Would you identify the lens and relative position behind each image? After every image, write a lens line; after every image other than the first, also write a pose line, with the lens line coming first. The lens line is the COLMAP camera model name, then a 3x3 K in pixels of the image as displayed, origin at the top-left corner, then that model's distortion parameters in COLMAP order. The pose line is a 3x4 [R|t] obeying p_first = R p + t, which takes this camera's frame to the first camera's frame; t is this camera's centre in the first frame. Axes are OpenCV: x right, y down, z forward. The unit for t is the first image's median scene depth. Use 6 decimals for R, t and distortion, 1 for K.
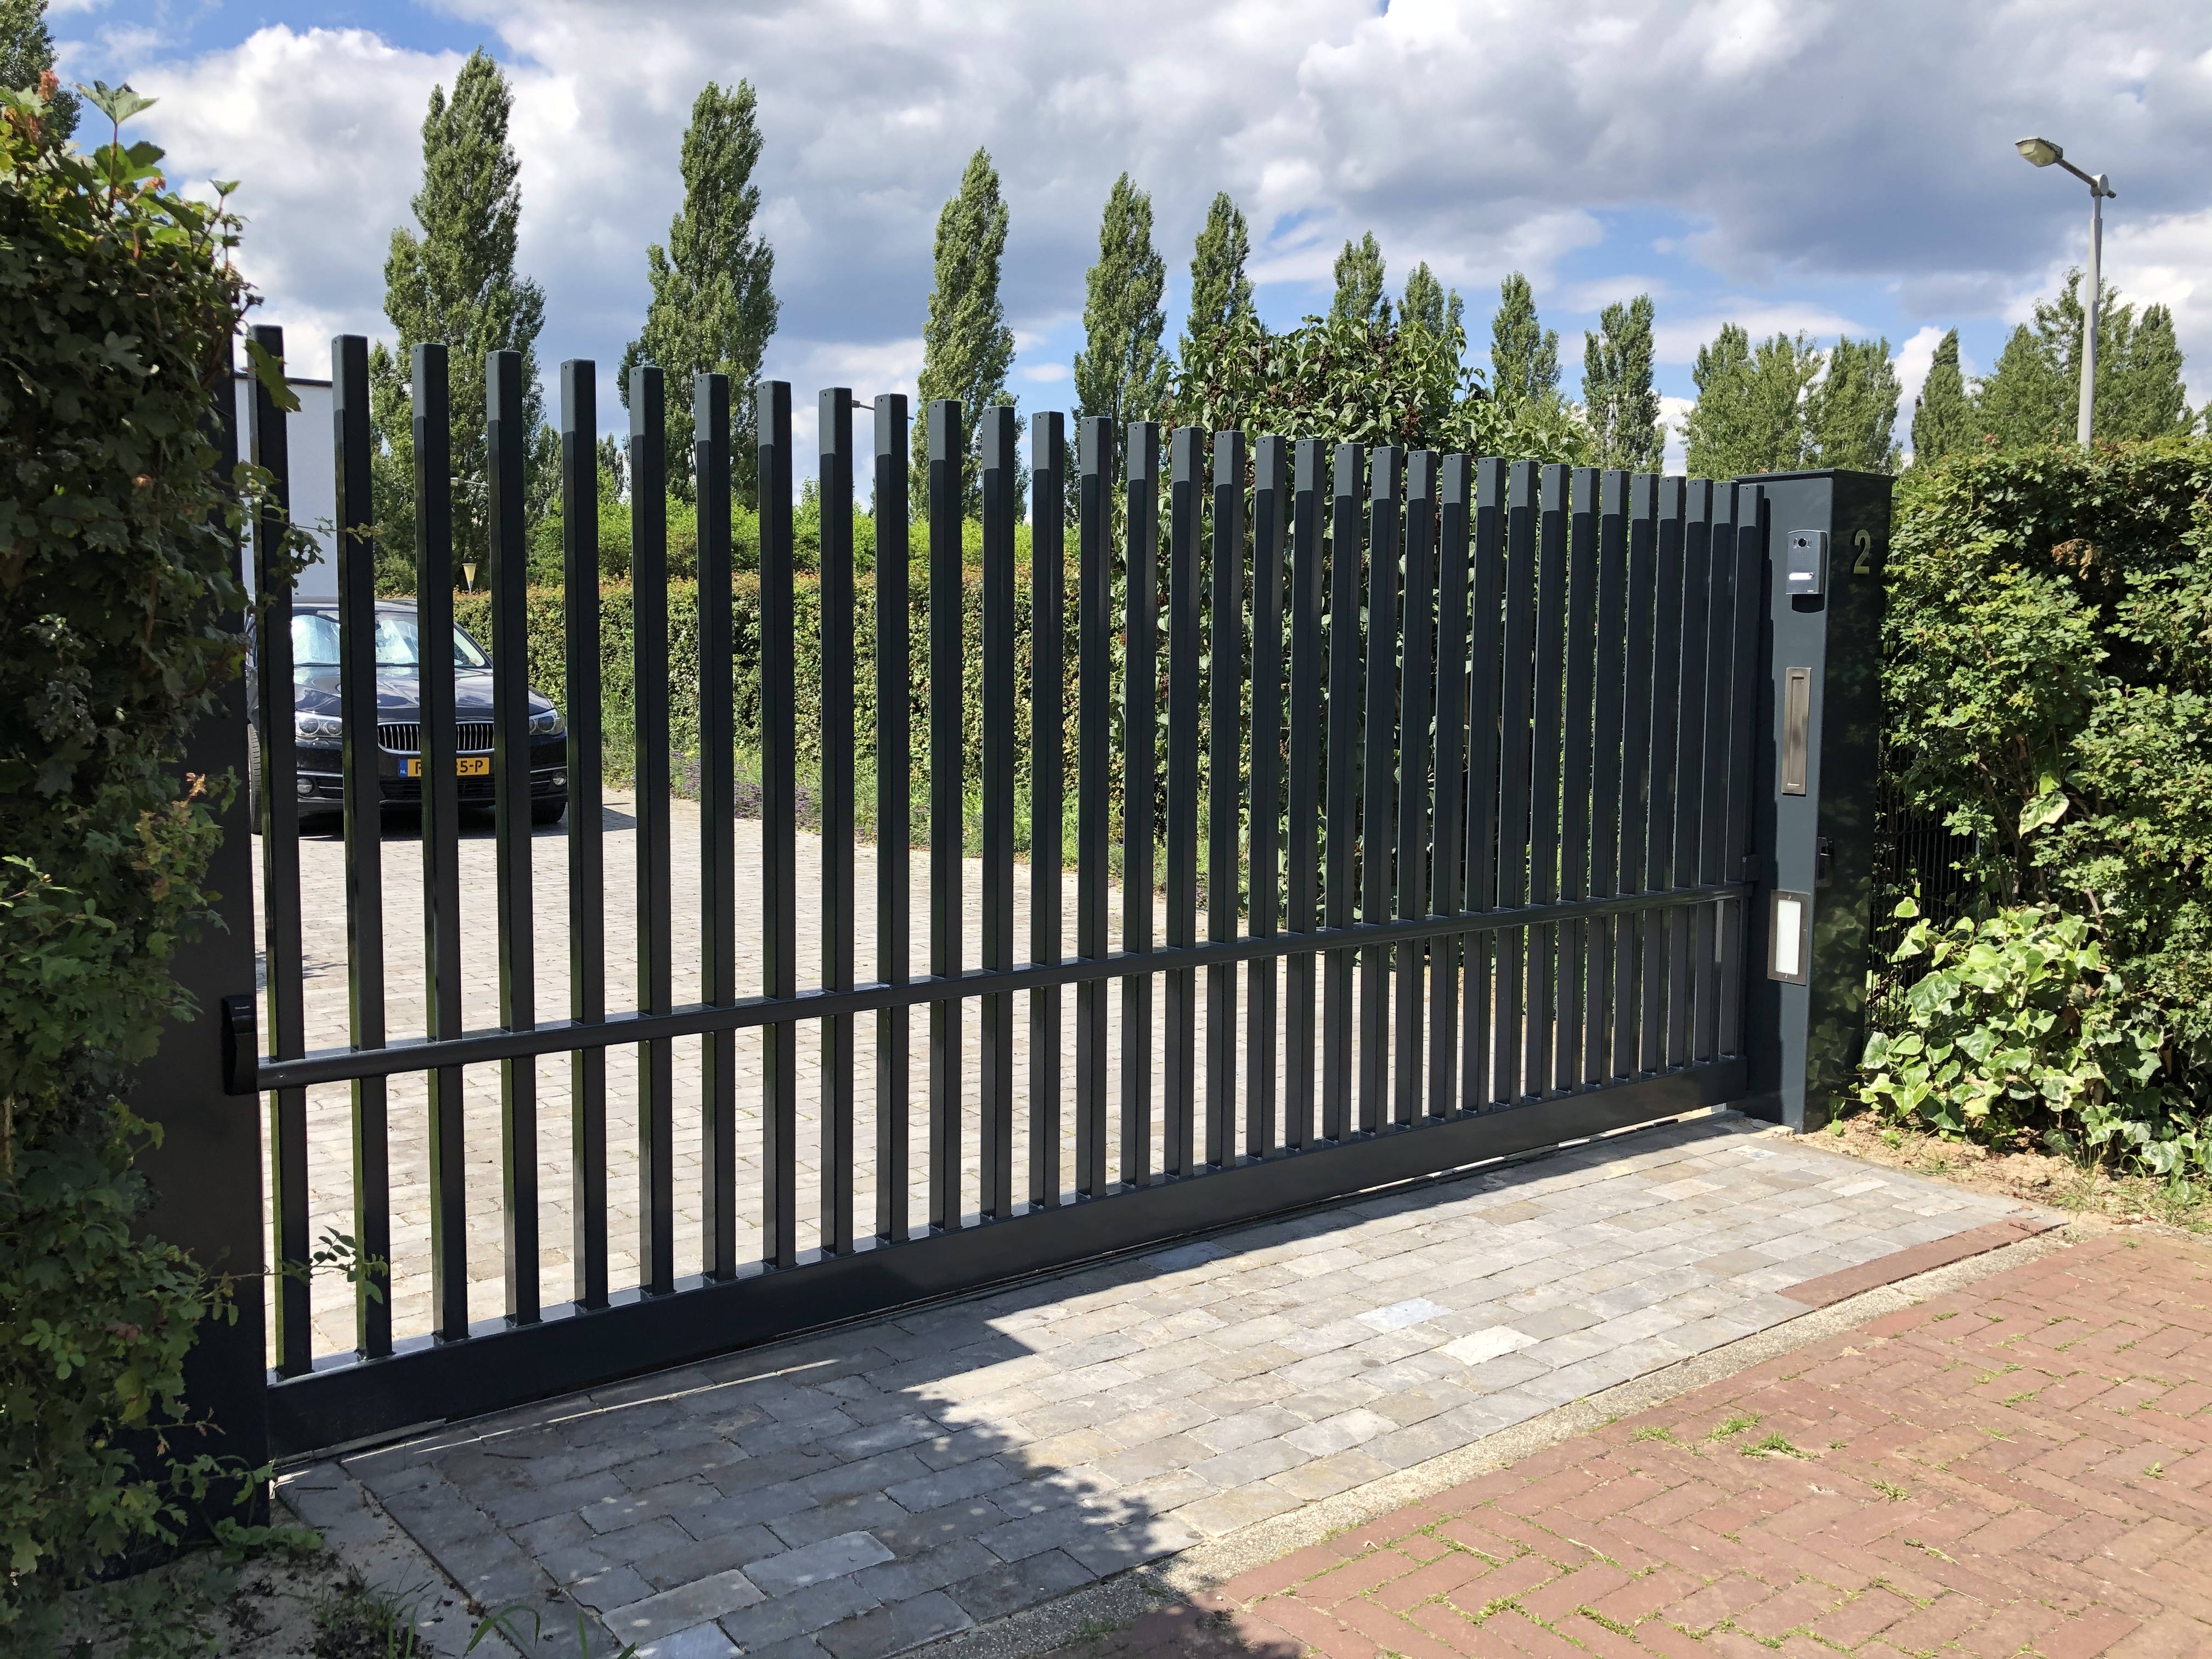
lens RADIAL K [[1812.1, 0, 1106.0], [0, 1812.1, 825.7], [0, 0, 1]] dist [0.013272, 0.003330]
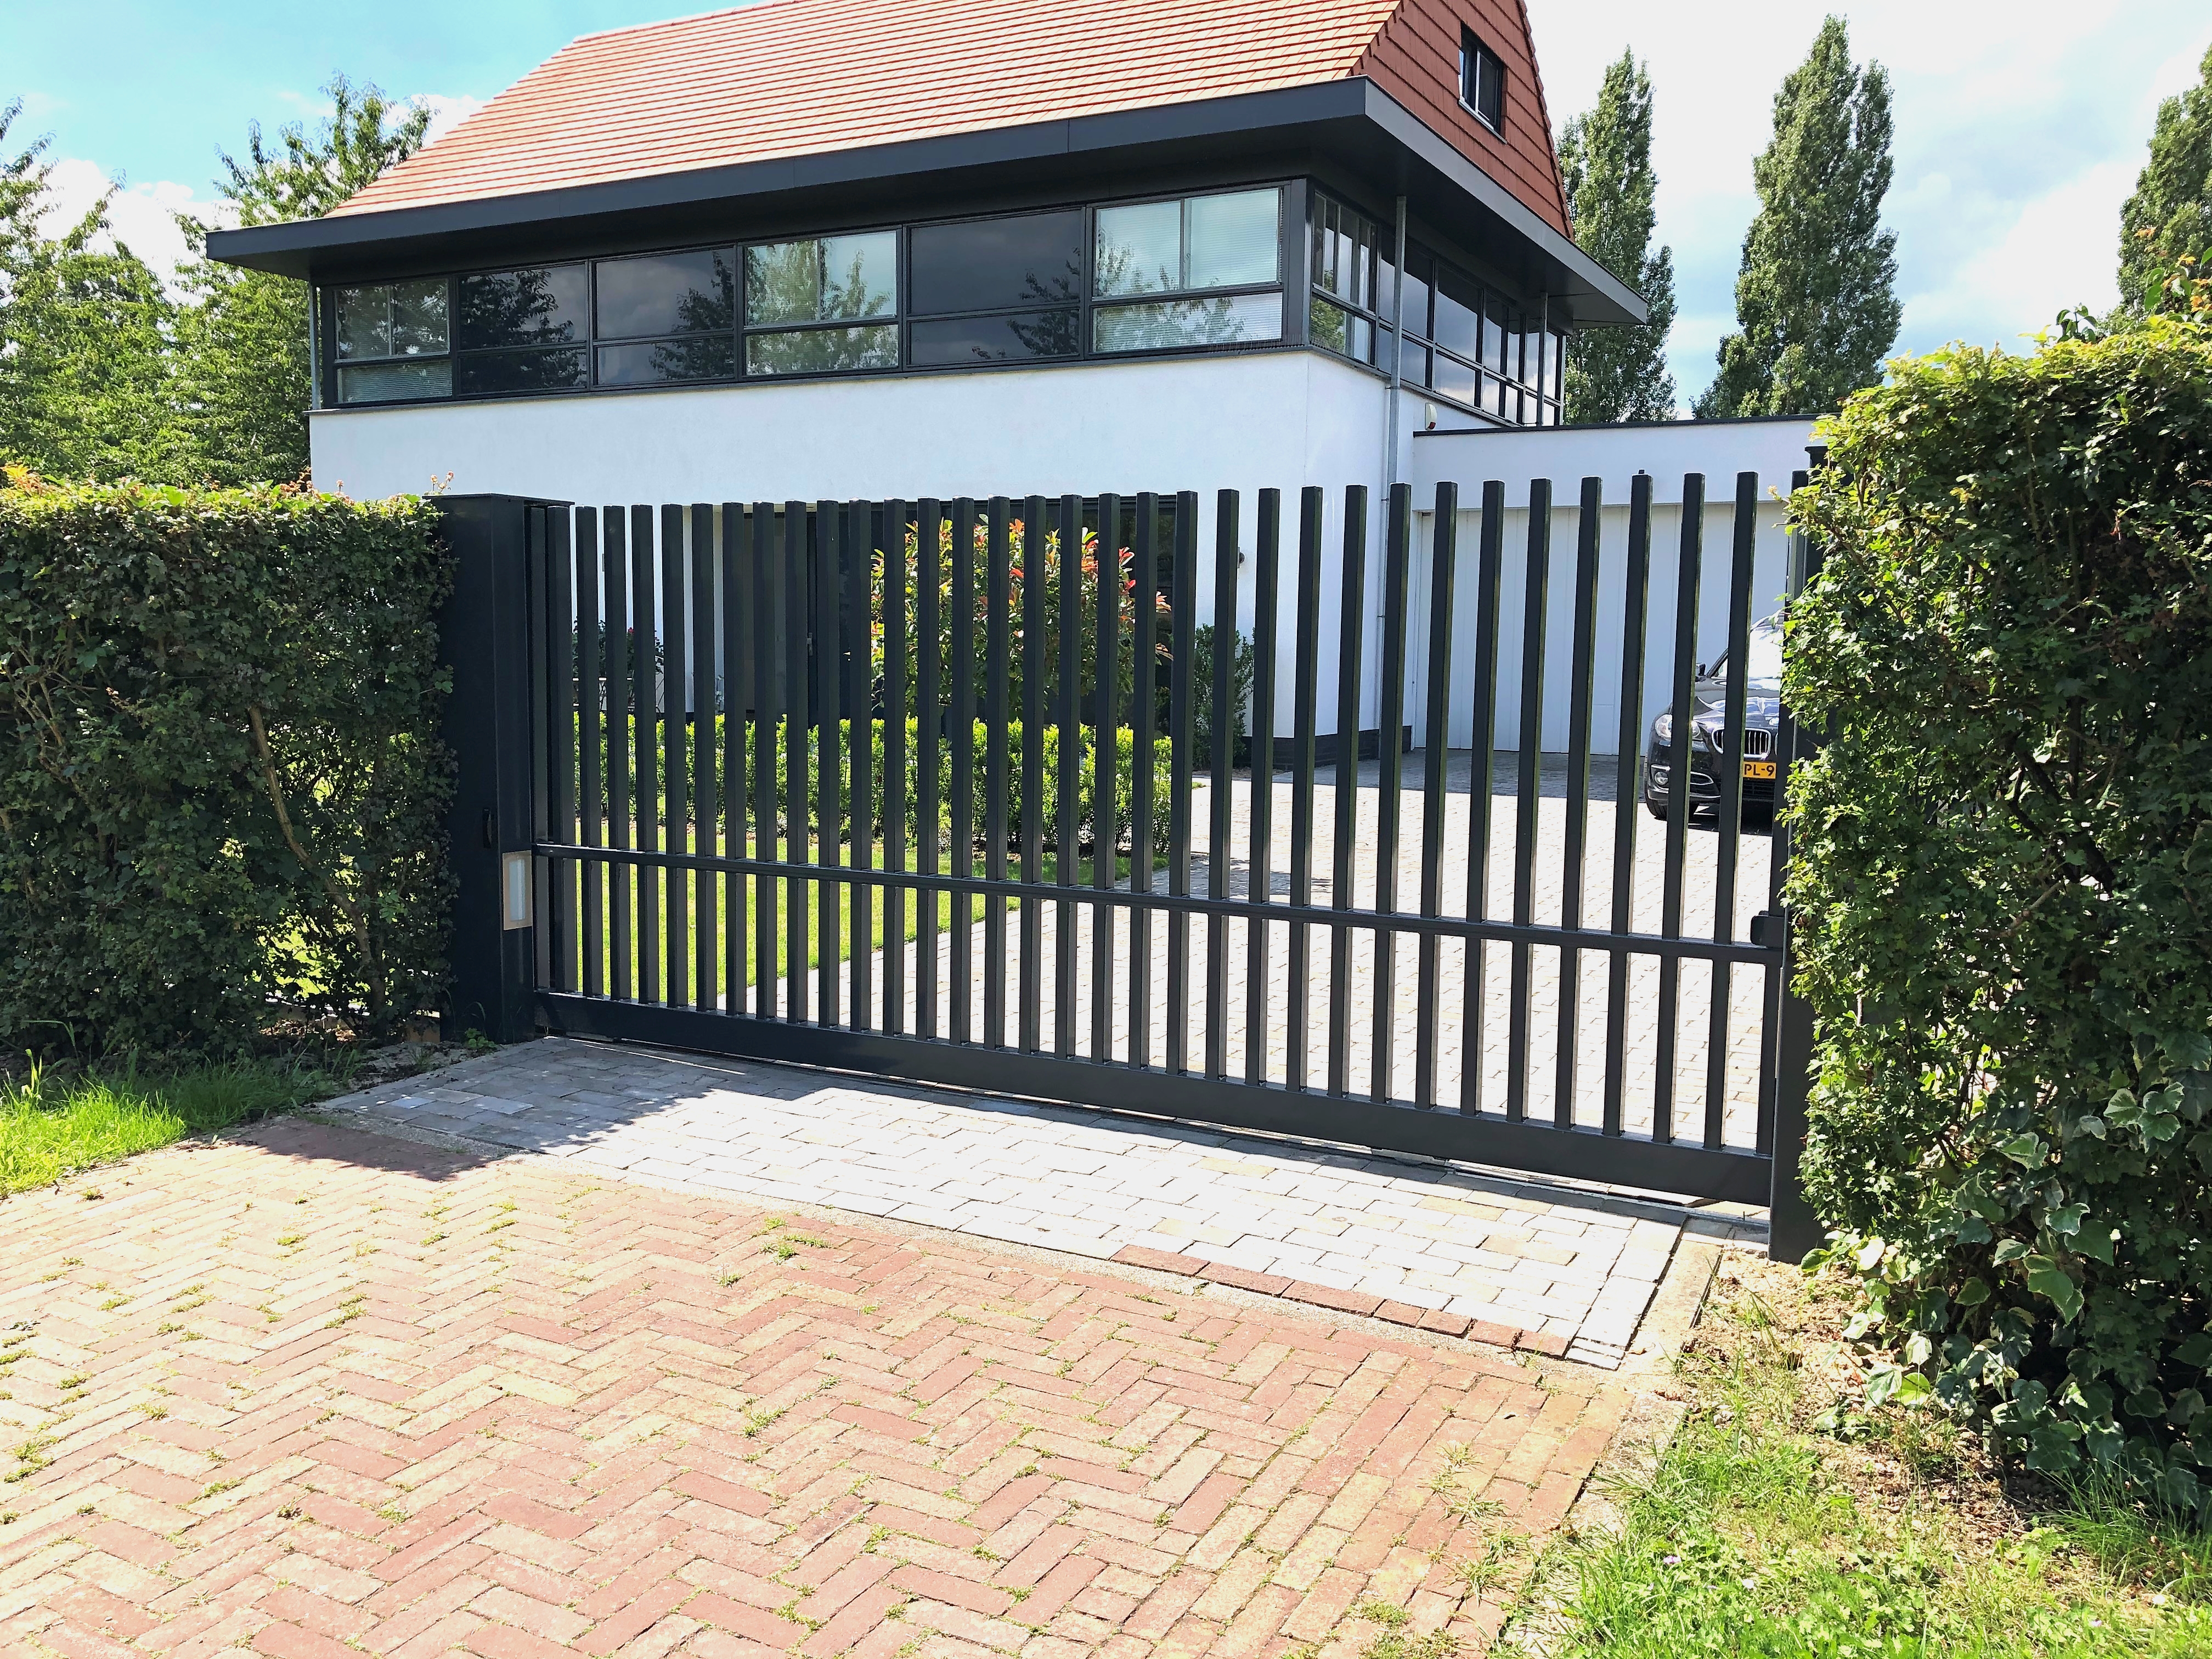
lens RADIAL K [[1812.1, 0, 1106.3], [0, 1812.1, 826.5], [0, 0, 1]] dist [0.013272, 0.003330]
pose [[0.432103, 0.108825, -0.895234, 1.587106], [-0.086476, 0.993118, 0.078985, -0.113493], [0.897669, 0.043287, 0.438540, 0.550831]]
